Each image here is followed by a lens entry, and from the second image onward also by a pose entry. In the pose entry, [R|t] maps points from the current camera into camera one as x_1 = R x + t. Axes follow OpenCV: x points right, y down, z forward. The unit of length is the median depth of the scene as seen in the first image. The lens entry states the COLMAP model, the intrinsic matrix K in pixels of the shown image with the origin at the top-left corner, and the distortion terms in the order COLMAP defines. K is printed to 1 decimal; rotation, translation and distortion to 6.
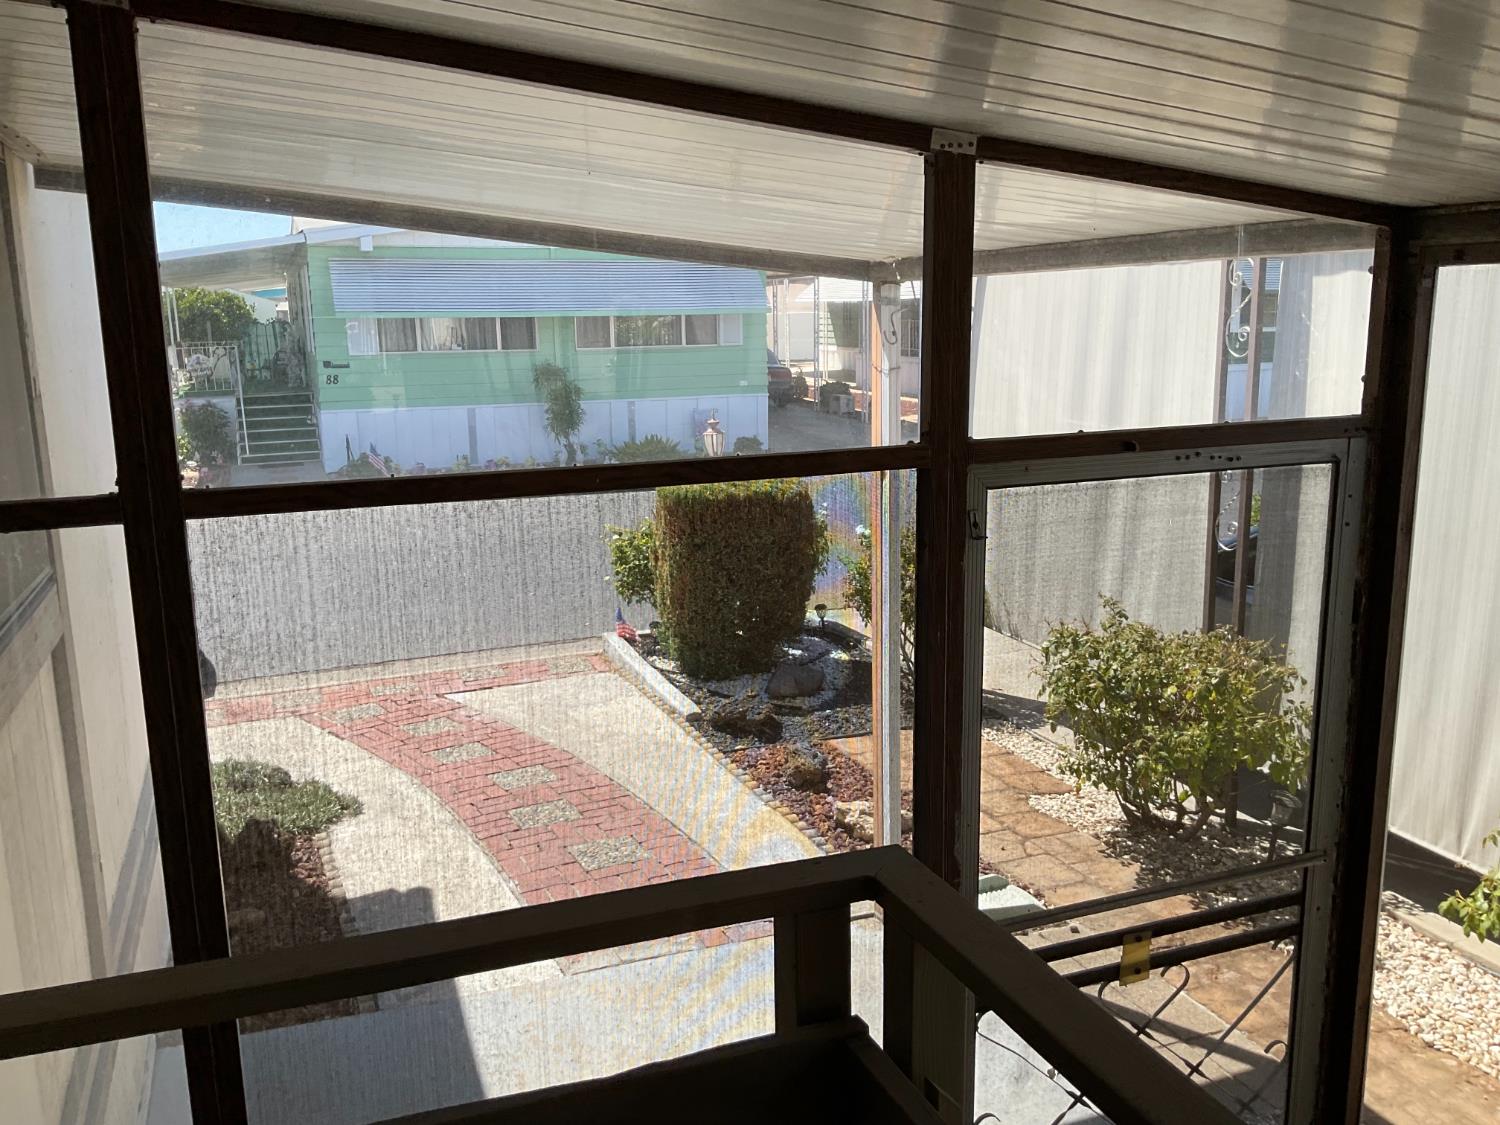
lens RADIAL K [[1235.8, 0, 745.3], [0, 1235.8, 568.0], [0, 0, 1]] dist [0.065524, -0.132972]
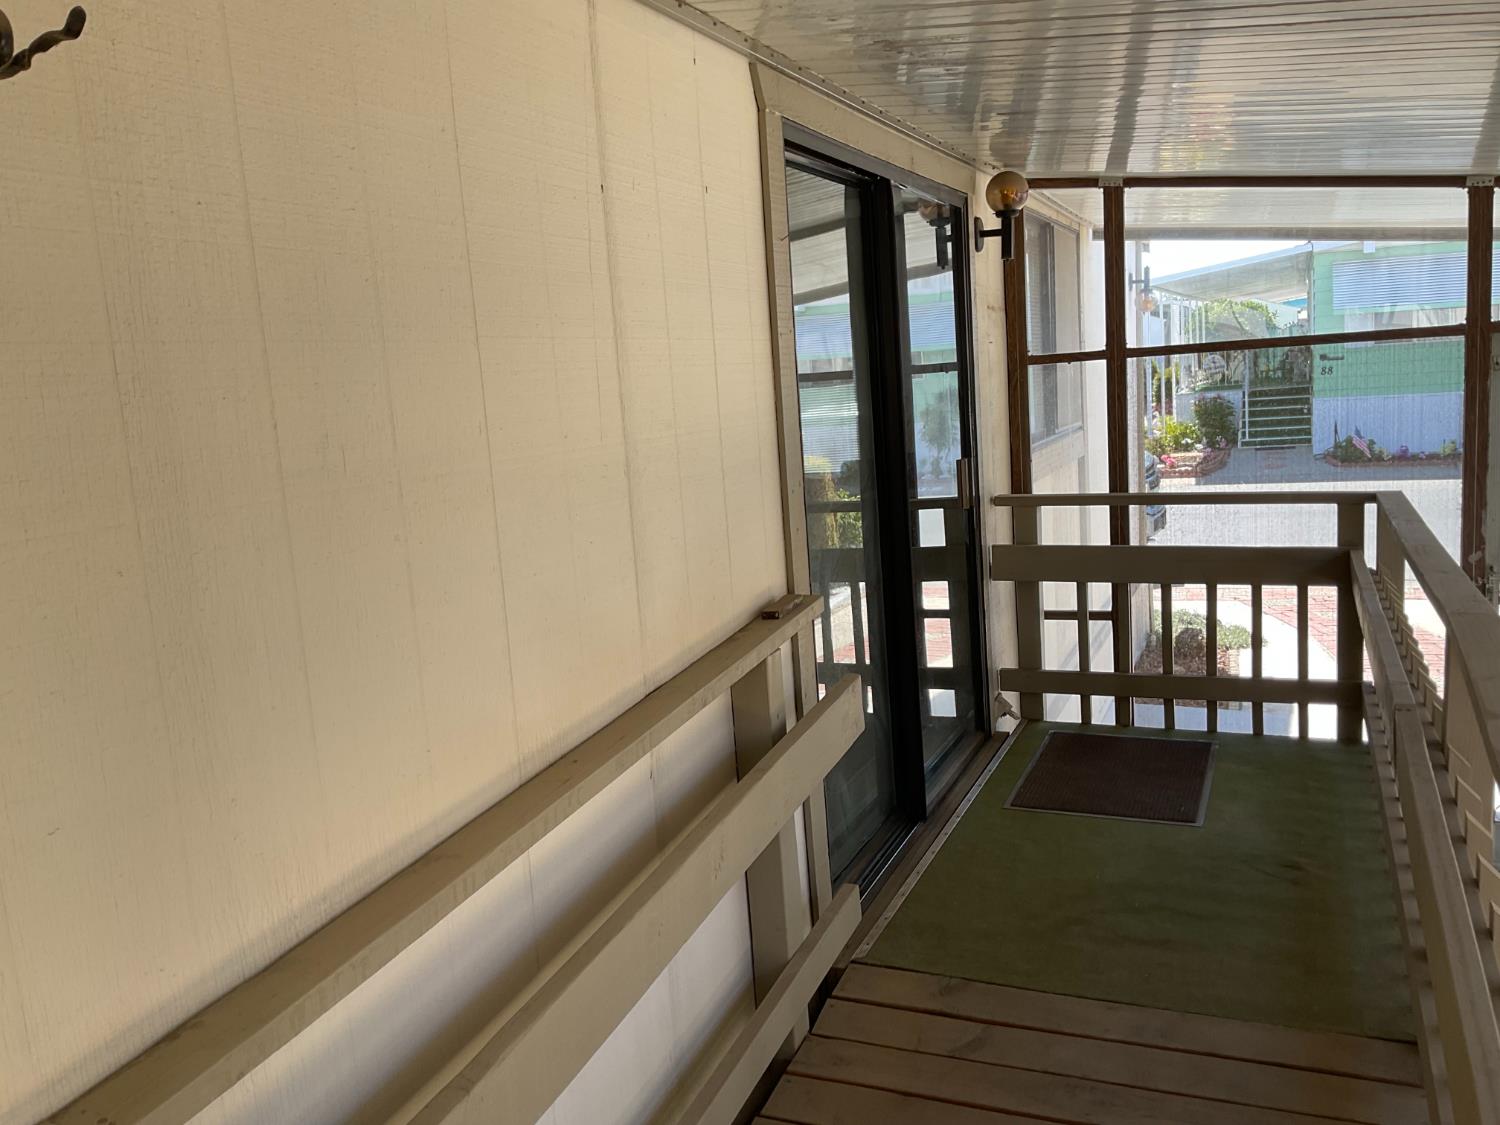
lens RADIAL K [[1235.8, 0, 746.8], [0, 1235.8, 553.7], [0, 0, 1]] dist [0.065524, -0.132972]
pose [[0.711699, 0.067826, -0.699203, 0.087097], [-0.083118, 0.996467, 0.012059, 0.040568], [0.697550, 0.049533, 0.714822, -0.148196]]
